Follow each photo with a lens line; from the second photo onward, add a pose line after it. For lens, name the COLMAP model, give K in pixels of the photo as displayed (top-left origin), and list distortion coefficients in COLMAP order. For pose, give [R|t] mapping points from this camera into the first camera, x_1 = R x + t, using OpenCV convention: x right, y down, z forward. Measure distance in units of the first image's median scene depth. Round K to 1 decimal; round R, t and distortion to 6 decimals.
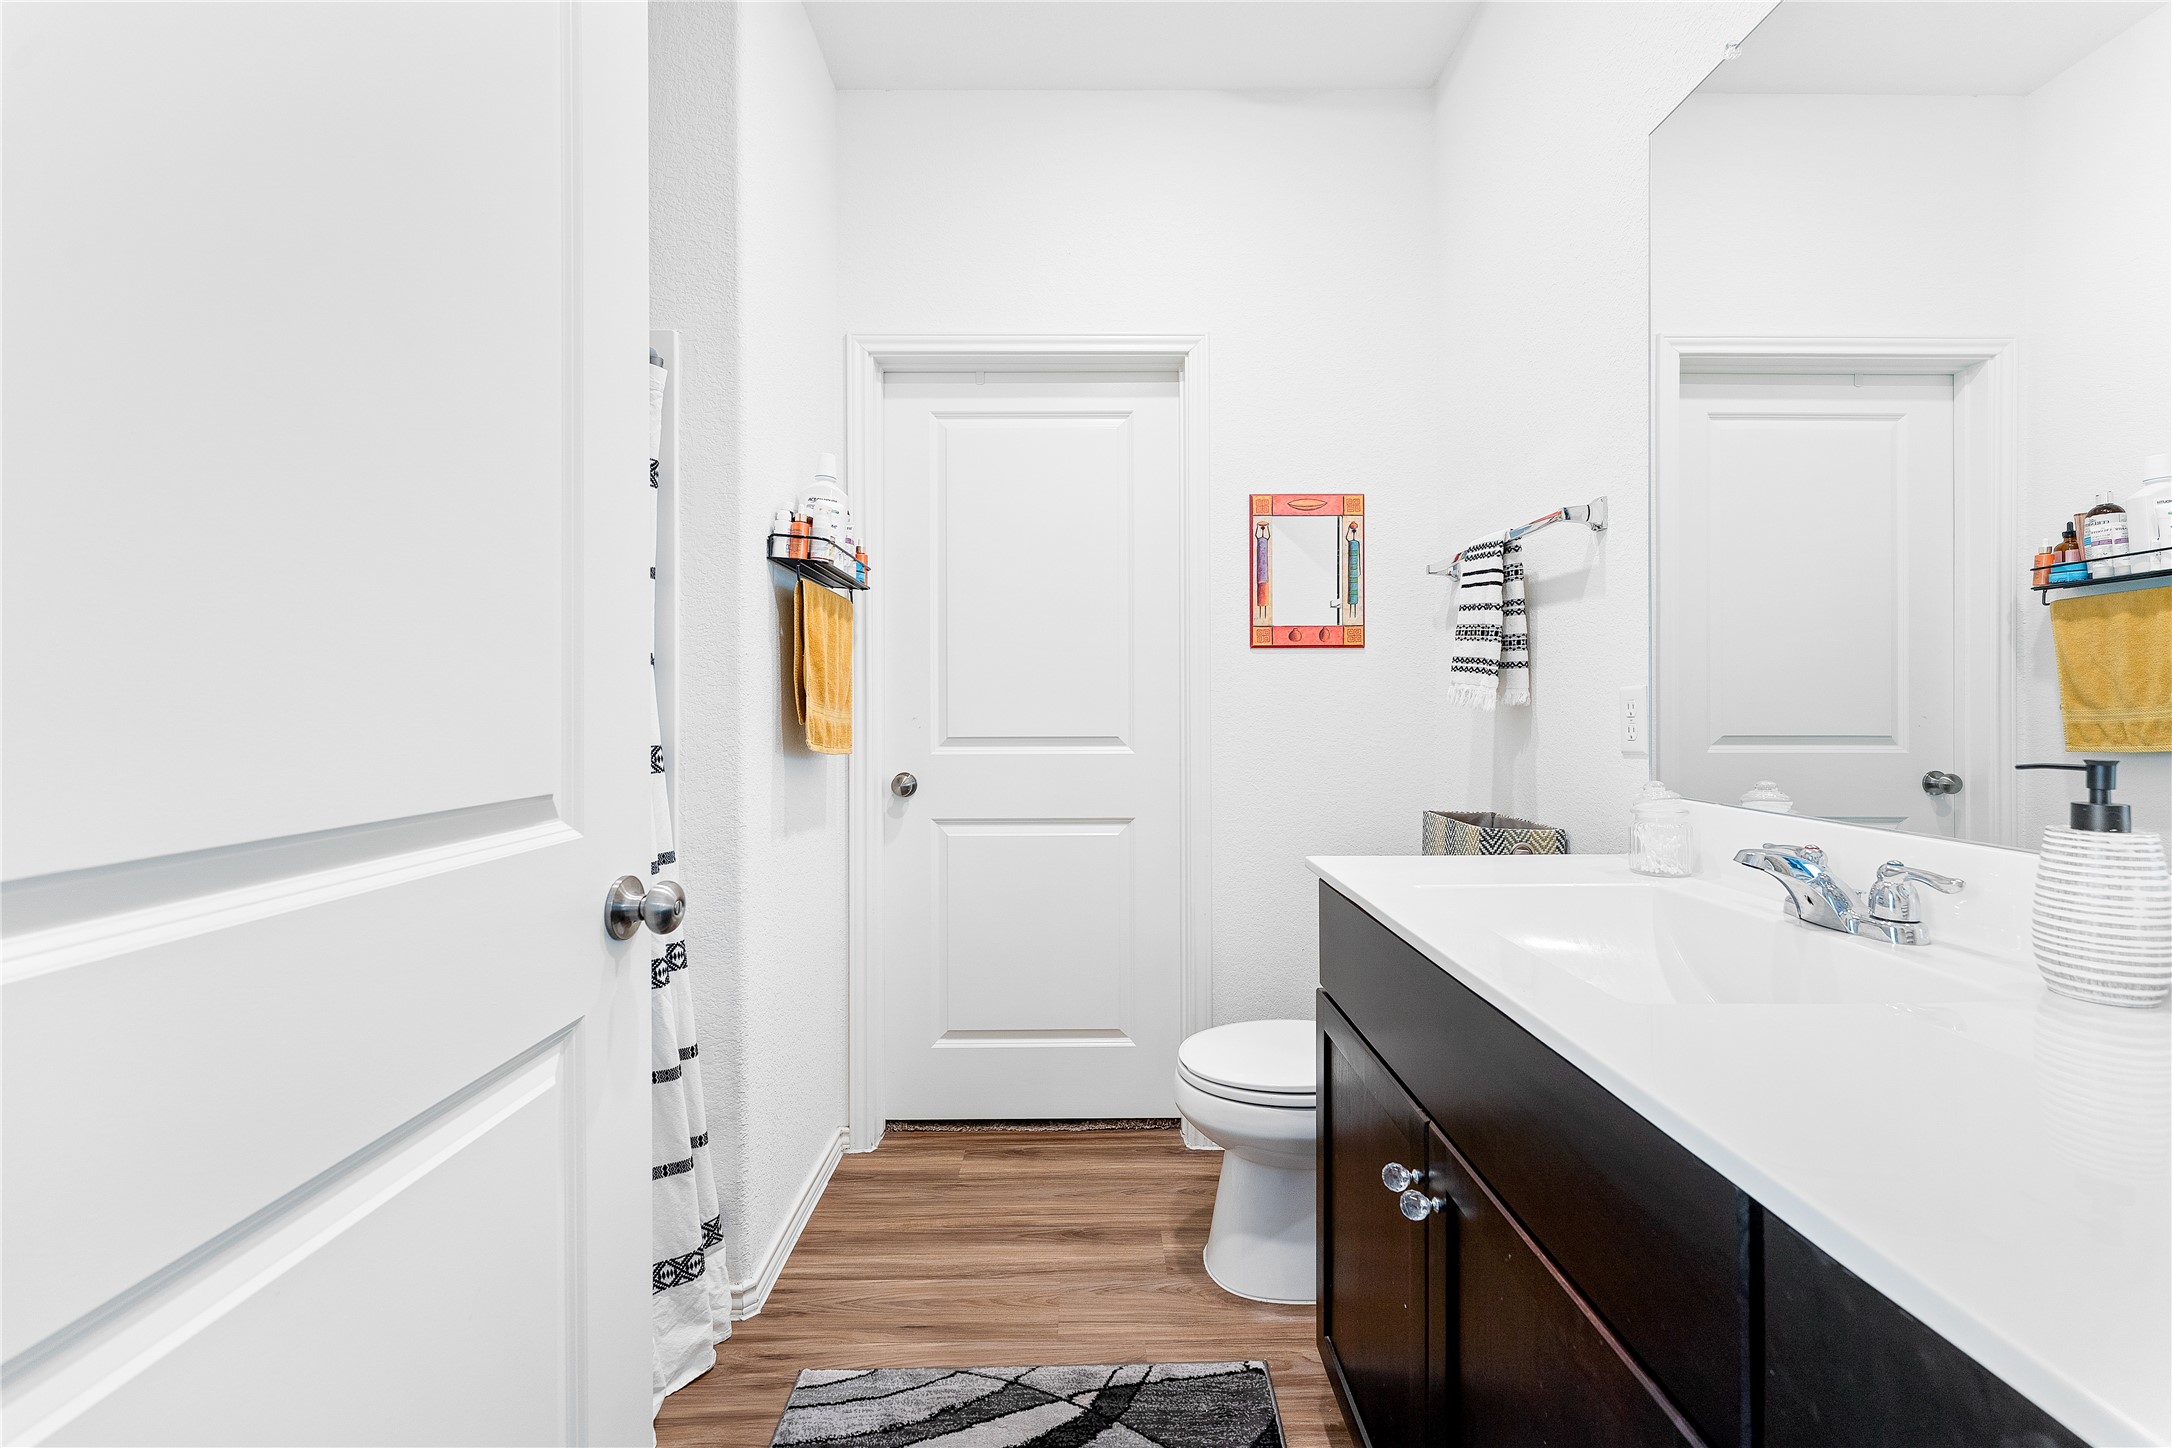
lens RADIAL K [[874.0, 0, 1086.0], [0, 874.0, 724.0], [0, 0, 1]] dist [0.000232, 0.000179]
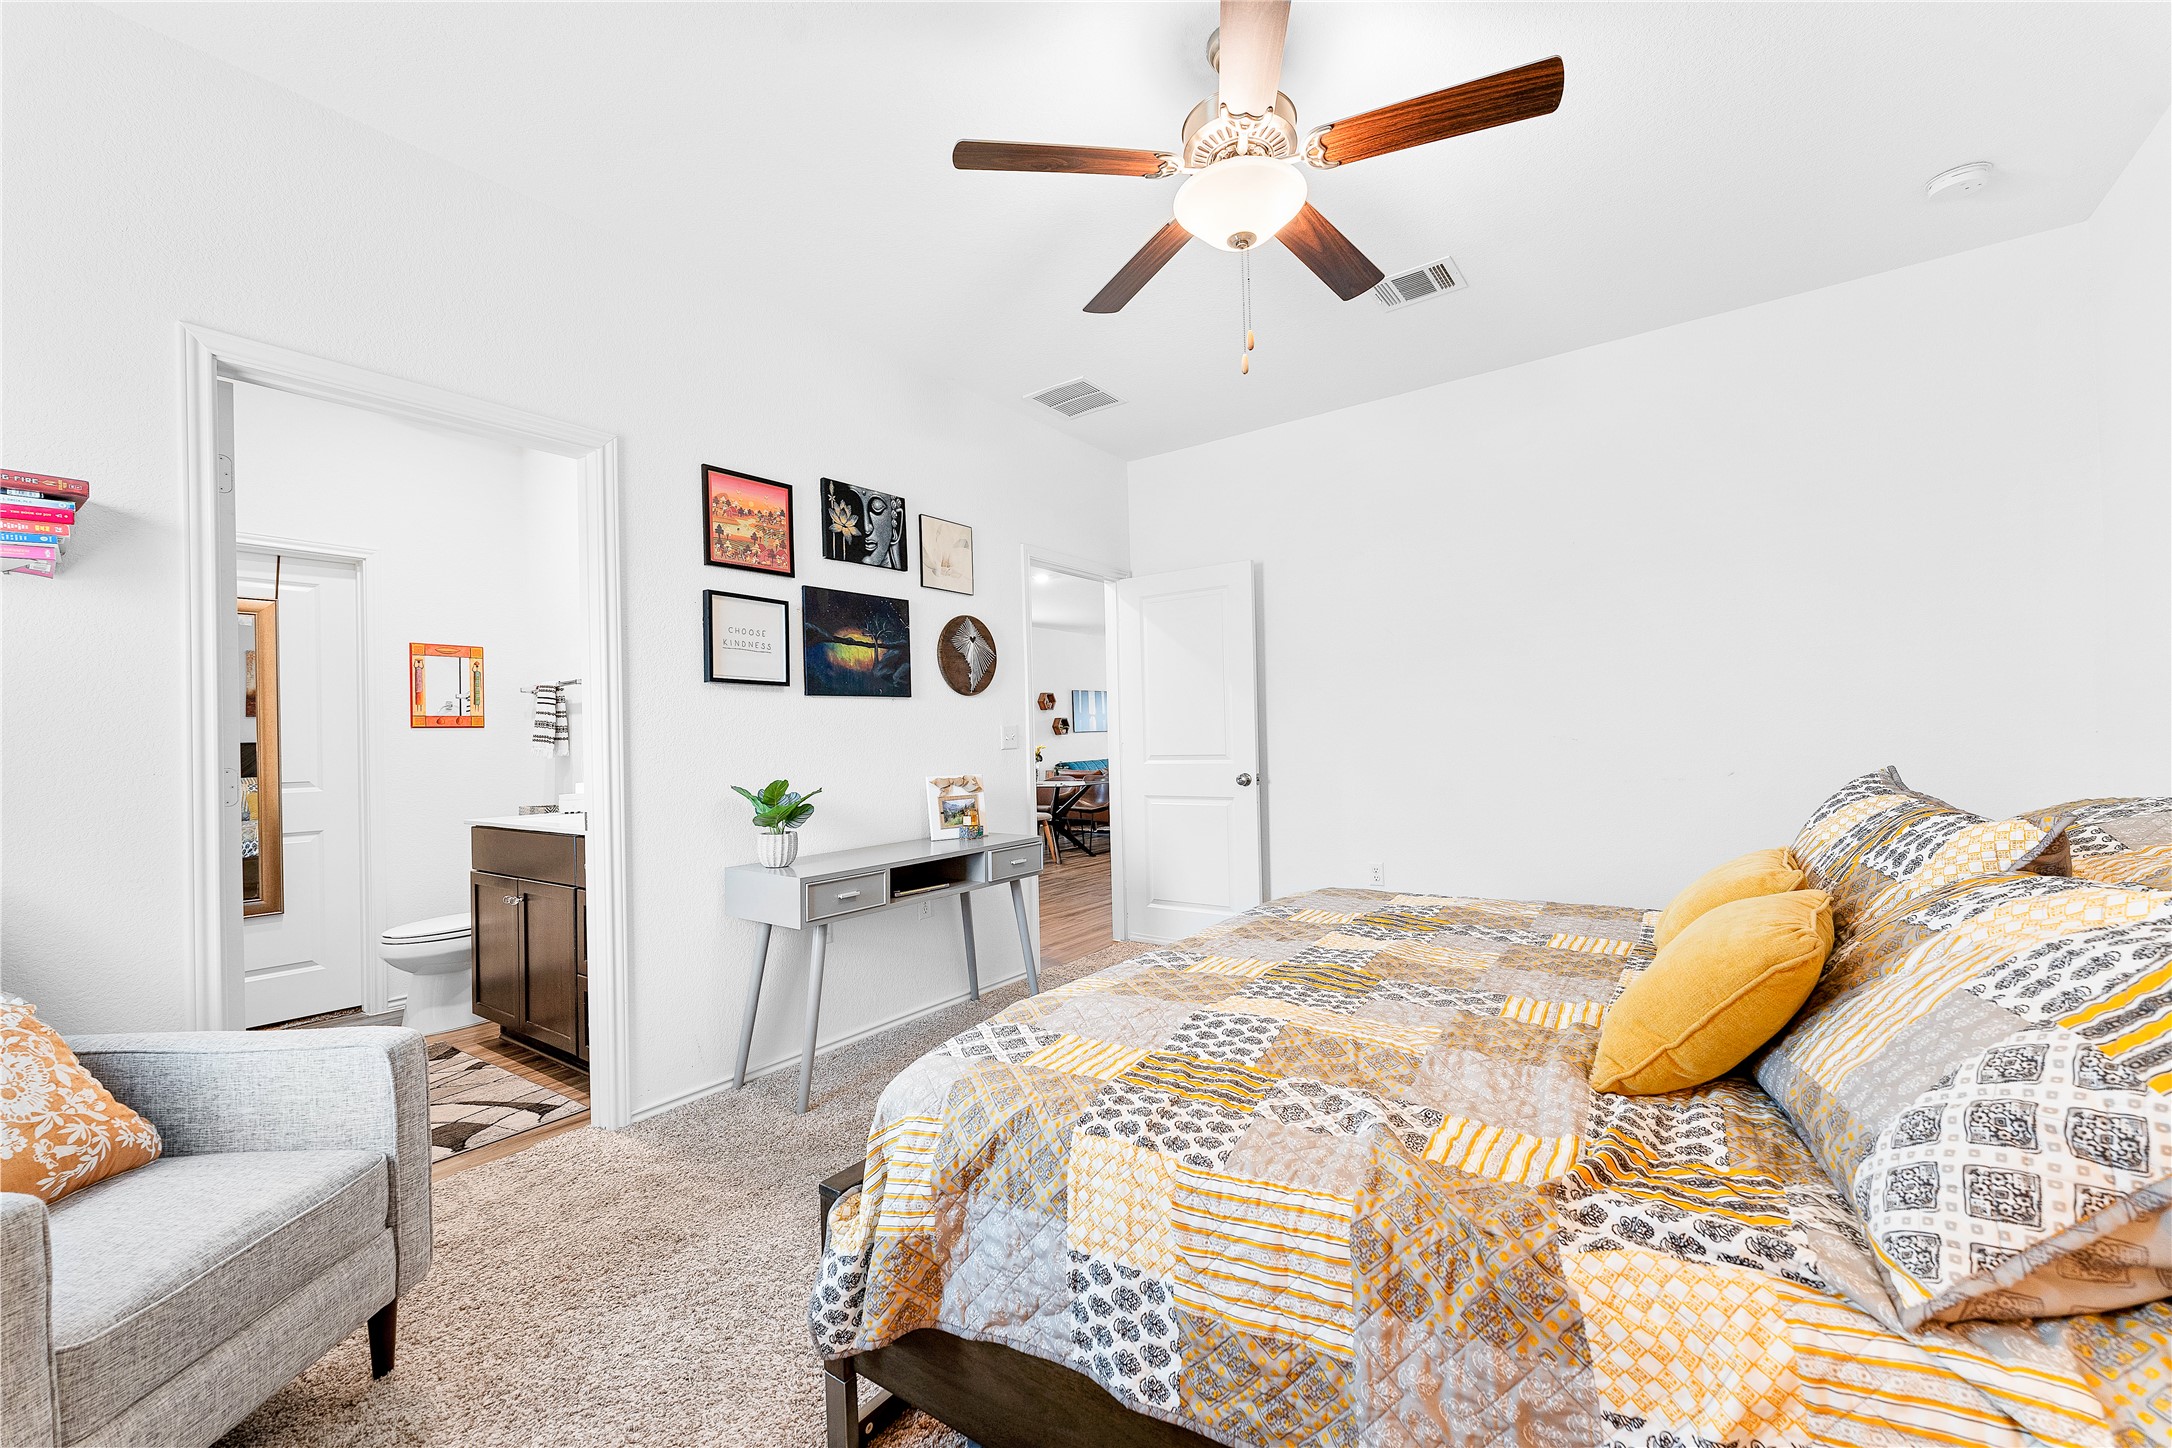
lens RADIAL K [[874.0, 0, 1086.0], [0, 874.0, 724.0], [0, 0, 1]] dist [0.000232, 0.000179]
pose [[0.598713, -0.000615, 0.800963, -0.520200], [0.045471, 0.998413, -0.033223, 0.033120], [-0.799672, 0.056311, 0.597791, -1.457992]]
